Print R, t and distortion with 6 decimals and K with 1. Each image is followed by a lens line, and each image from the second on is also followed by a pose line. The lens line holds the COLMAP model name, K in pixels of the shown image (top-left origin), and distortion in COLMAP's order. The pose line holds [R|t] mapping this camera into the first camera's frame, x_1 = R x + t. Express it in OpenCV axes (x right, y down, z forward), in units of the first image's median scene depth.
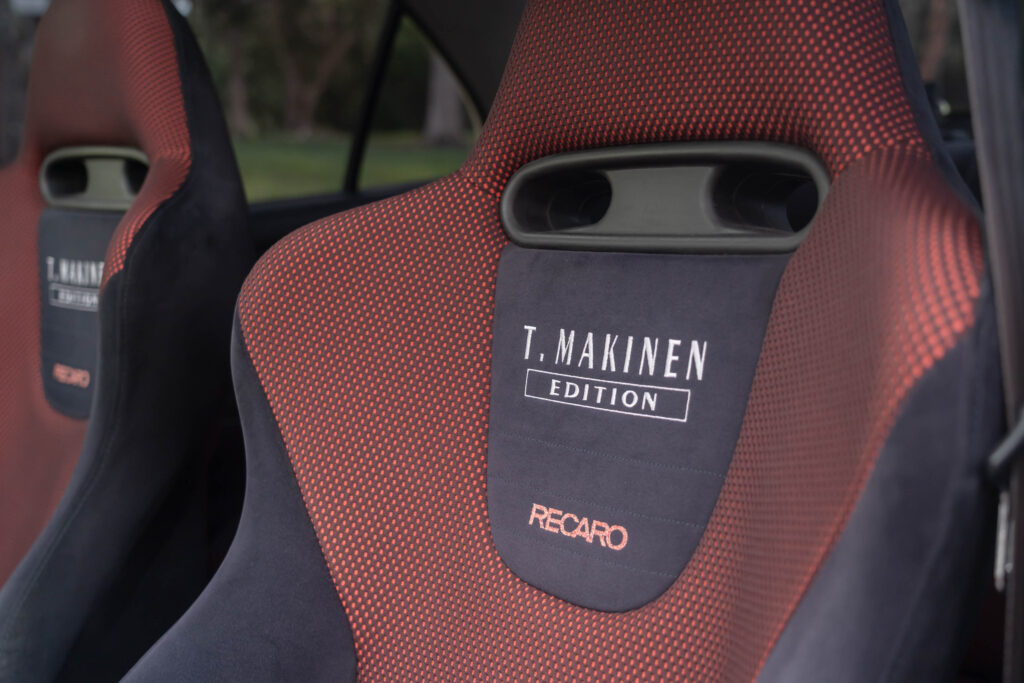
lens RADIAL K [[1166.5, 0, 530.5], [0, 1166.5, 338.9], [0, 0, 1]] dist [0.051679, -0.028825]
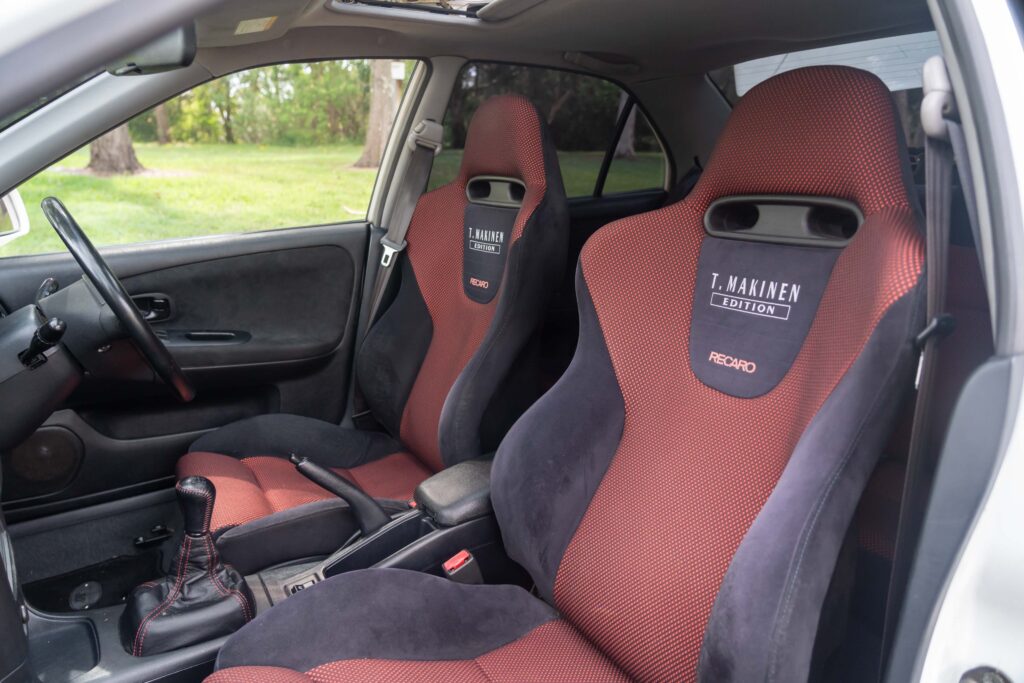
lens RADIAL K [[693.8, 0, 521.1], [0, 693.8, 341.5], [0, 0, 1]] dist [-0.024761, 0.004185]
pose [[0.978053, 0.078287, -0.193088, -0.107197], [-0.059389, 0.993030, 0.101801, 0.005855], [0.199712, -0.088099, 0.975886, -0.416077]]
